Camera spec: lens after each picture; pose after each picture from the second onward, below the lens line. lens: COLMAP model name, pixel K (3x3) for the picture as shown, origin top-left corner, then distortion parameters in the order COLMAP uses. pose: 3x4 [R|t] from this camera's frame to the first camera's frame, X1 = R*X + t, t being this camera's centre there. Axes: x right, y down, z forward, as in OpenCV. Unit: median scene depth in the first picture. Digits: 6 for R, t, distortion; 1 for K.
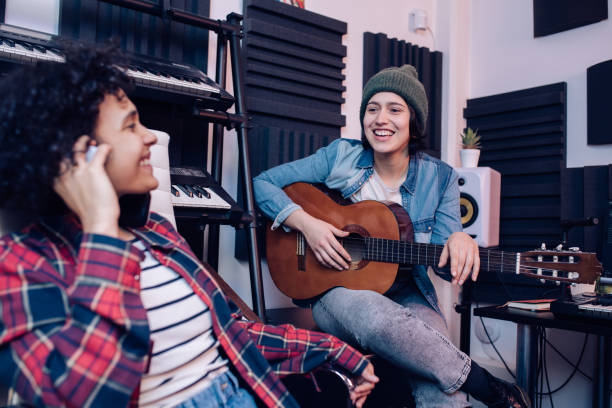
lens RADIAL K [[632.3, 0, 303.3], [0, 632.3, 213.5], [0, 0, 1]] dist [-0.007447, 0.004184]
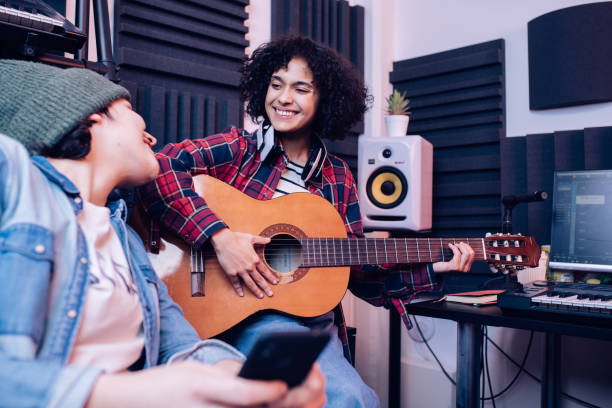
lens RADIAL K [[632.3, 0, 303.3], [0, 632.3, 213.5], [0, 0, 1]] dist [-0.007447, 0.004184]
pose [[0.994154, -0.019888, 0.106125, 0.046701], [0.018572, 0.999738, 0.013376, 0.016263], [-0.106363, -0.011327, 0.994263, 0.170926]]
